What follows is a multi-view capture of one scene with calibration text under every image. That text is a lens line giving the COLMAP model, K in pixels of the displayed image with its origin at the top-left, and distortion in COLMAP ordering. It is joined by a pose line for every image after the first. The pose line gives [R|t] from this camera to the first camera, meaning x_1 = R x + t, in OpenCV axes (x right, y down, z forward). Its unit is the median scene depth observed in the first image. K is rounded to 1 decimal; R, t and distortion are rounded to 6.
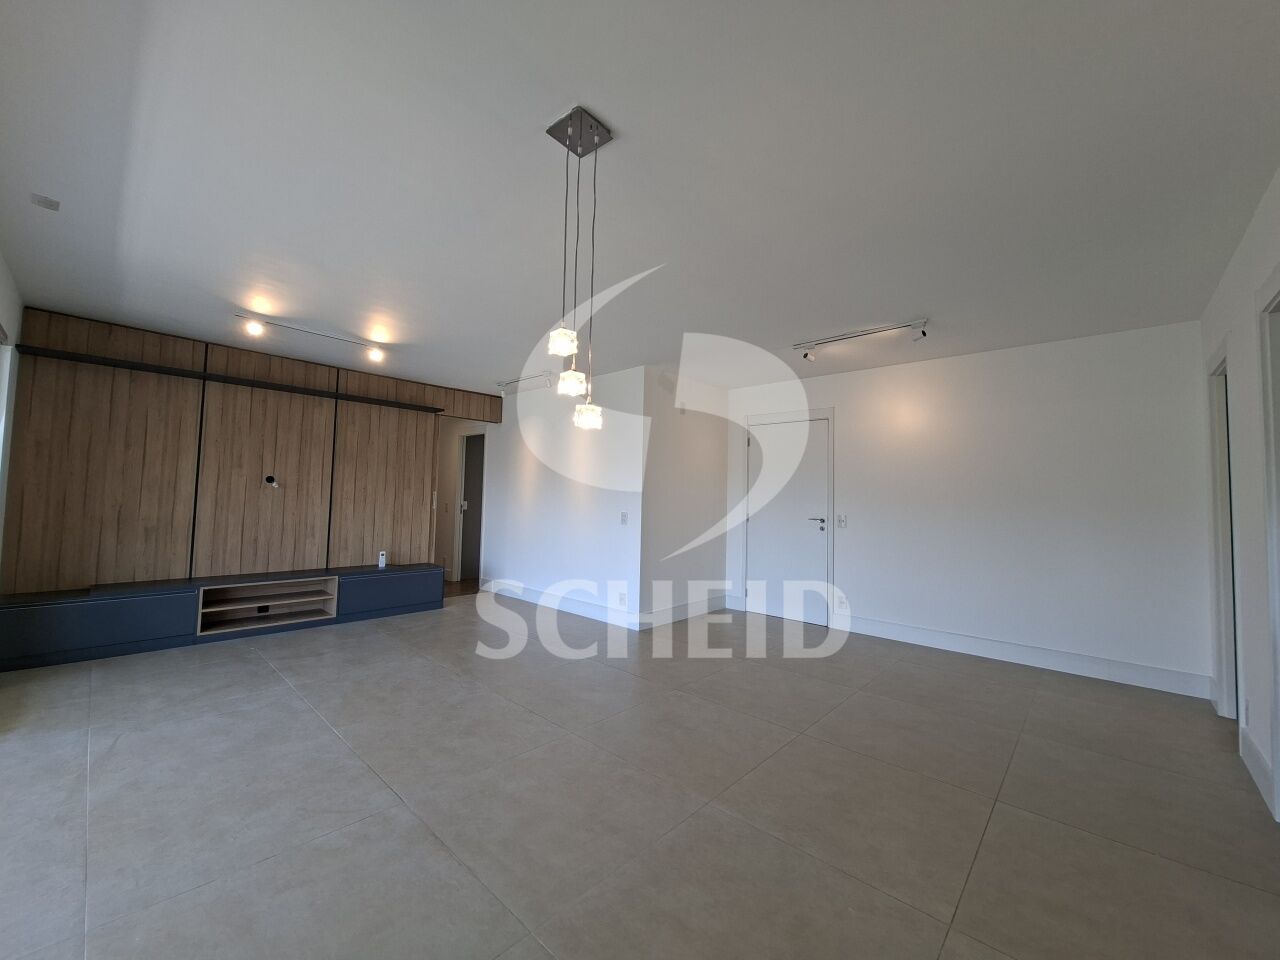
lens RADIAL K [[502.0, 0, 639.3], [0, 502.0, 476.3], [0, 0, 1]] dist [-0.009568, 0.001010]
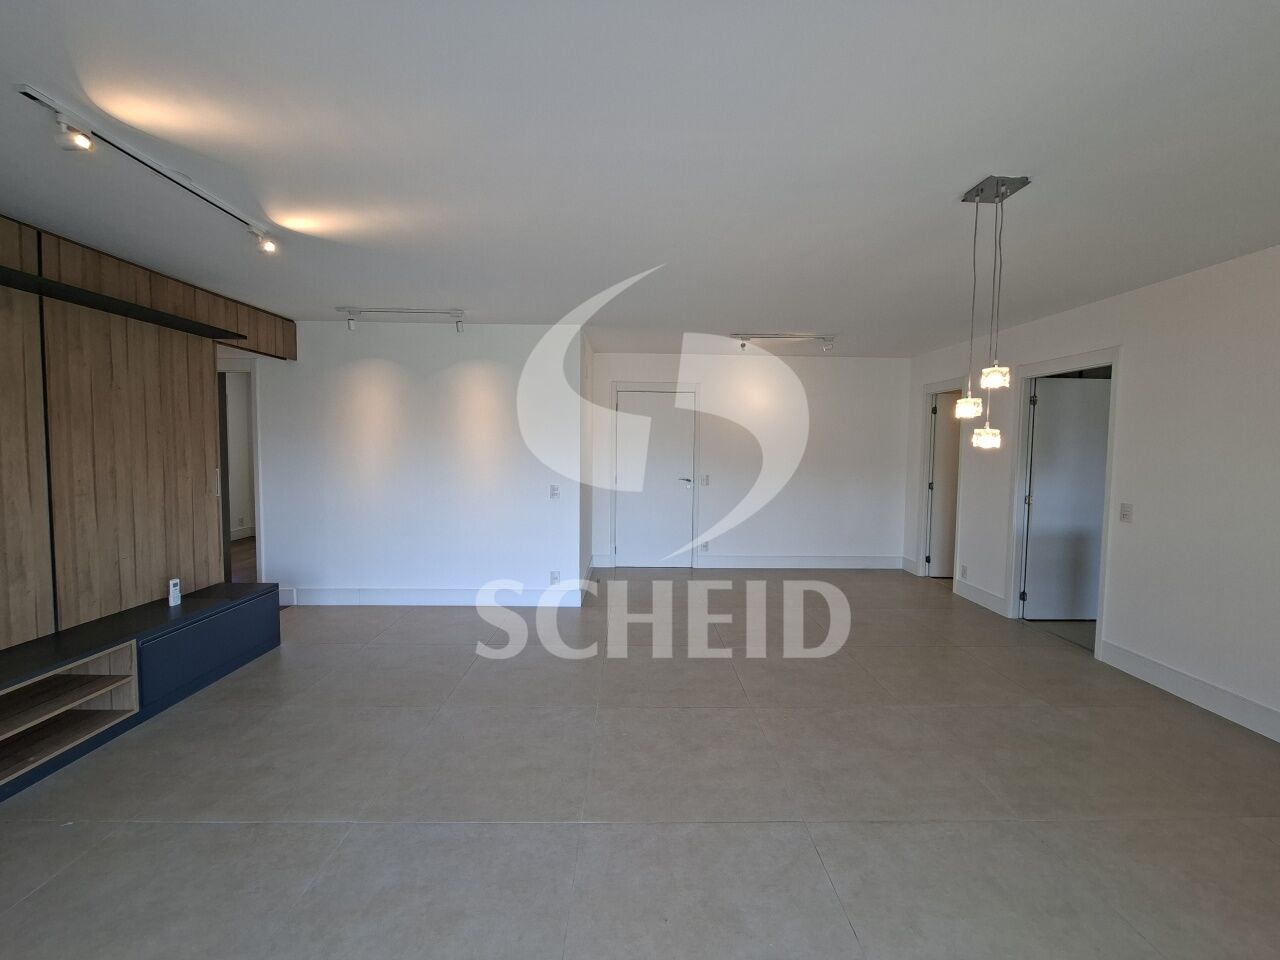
lens RADIAL K [[502.0, 0, 644.5], [0, 502.0, 479.5], [0, 0, 1]] dist [-0.009568, 0.001010]
pose [[0.723343, -0.061110, 0.687780, -0.520958], [-0.026130, 0.992940, 0.115705, -0.047252], [-0.689994, -0.101666, 0.716639, 0.226856]]
